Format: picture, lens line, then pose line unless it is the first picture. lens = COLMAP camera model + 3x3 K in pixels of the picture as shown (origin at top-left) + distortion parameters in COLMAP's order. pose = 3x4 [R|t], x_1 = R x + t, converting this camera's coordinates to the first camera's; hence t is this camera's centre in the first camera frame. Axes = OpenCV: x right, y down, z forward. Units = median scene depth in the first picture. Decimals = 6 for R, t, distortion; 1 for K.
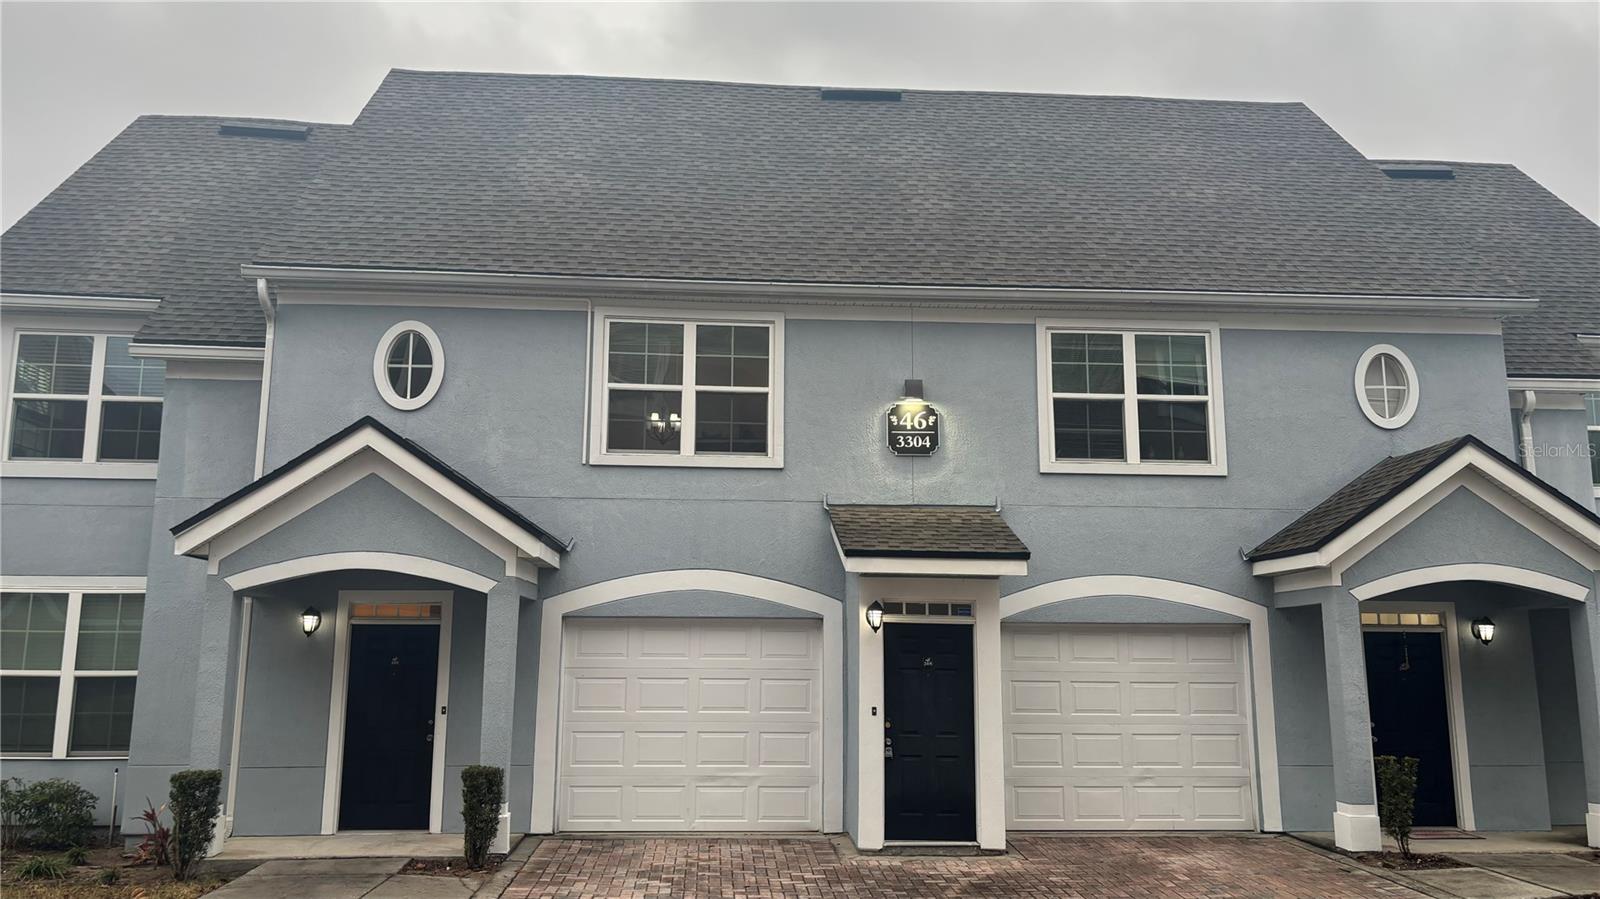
lens RADIAL K [[1139.8, 0, 797.7], [0, 1139.8, 464.3], [0, 0, 1]] dist [0.039313, -0.011940]
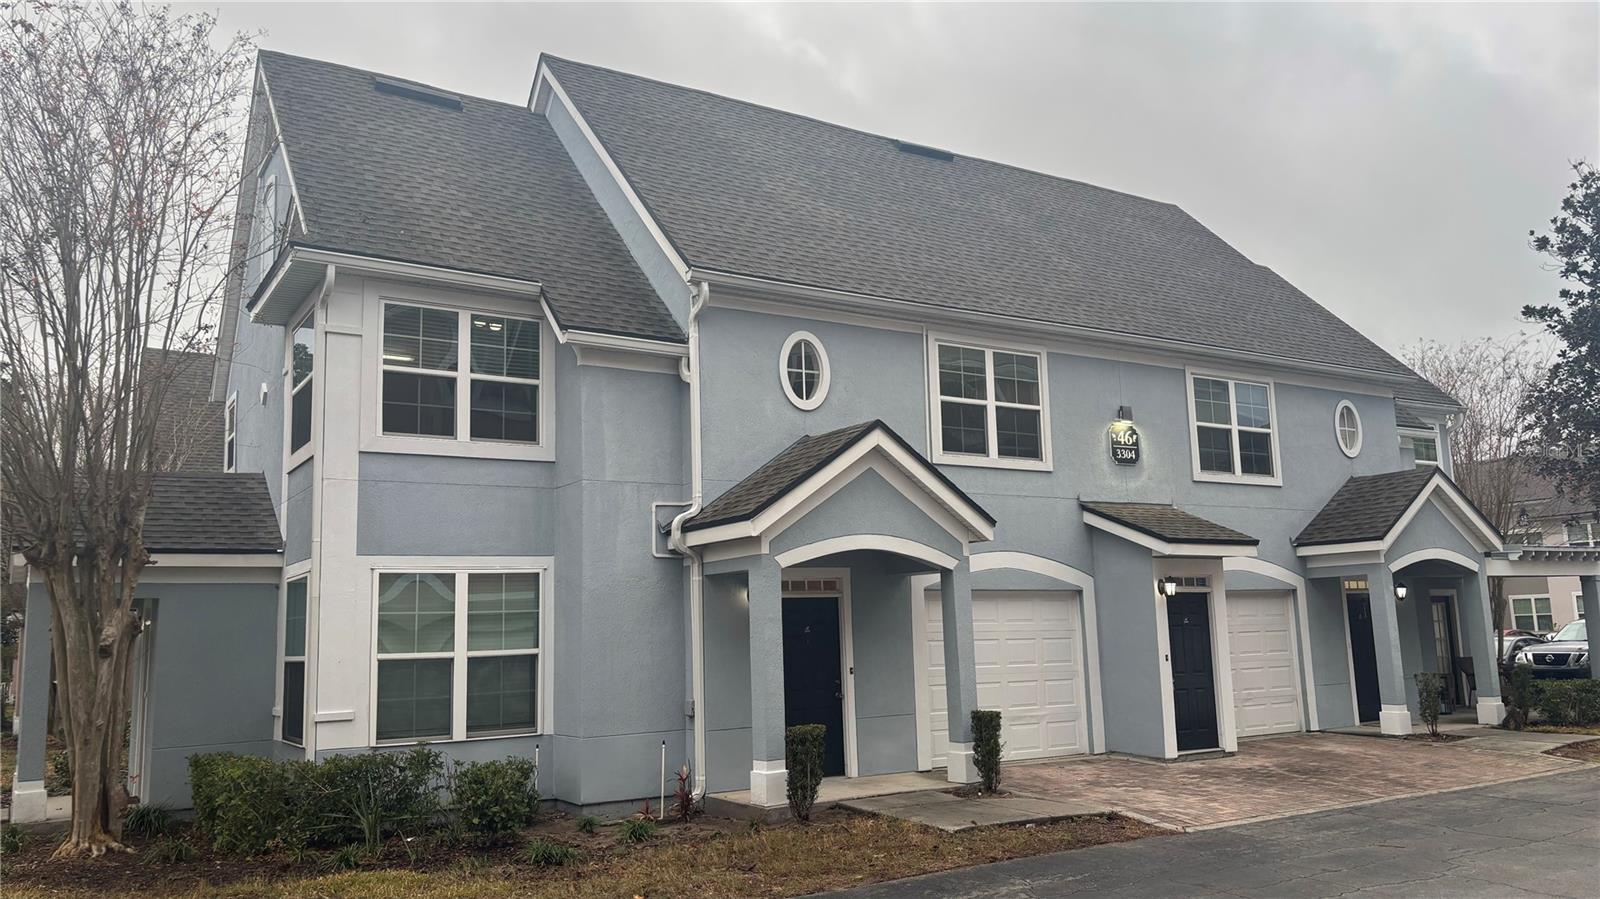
lens RADIAL K [[1202.6, 0, 802.4], [0, 1202.6, 439.5], [0, 0, 1]] dist [0.054796, -0.015626]
pose [[0.880366, 0.044481, 0.472204, -0.876981], [-0.049550, 0.998770, -0.001702, -0.015688], [-0.471699, -0.021899, 0.881488, -0.046997]]
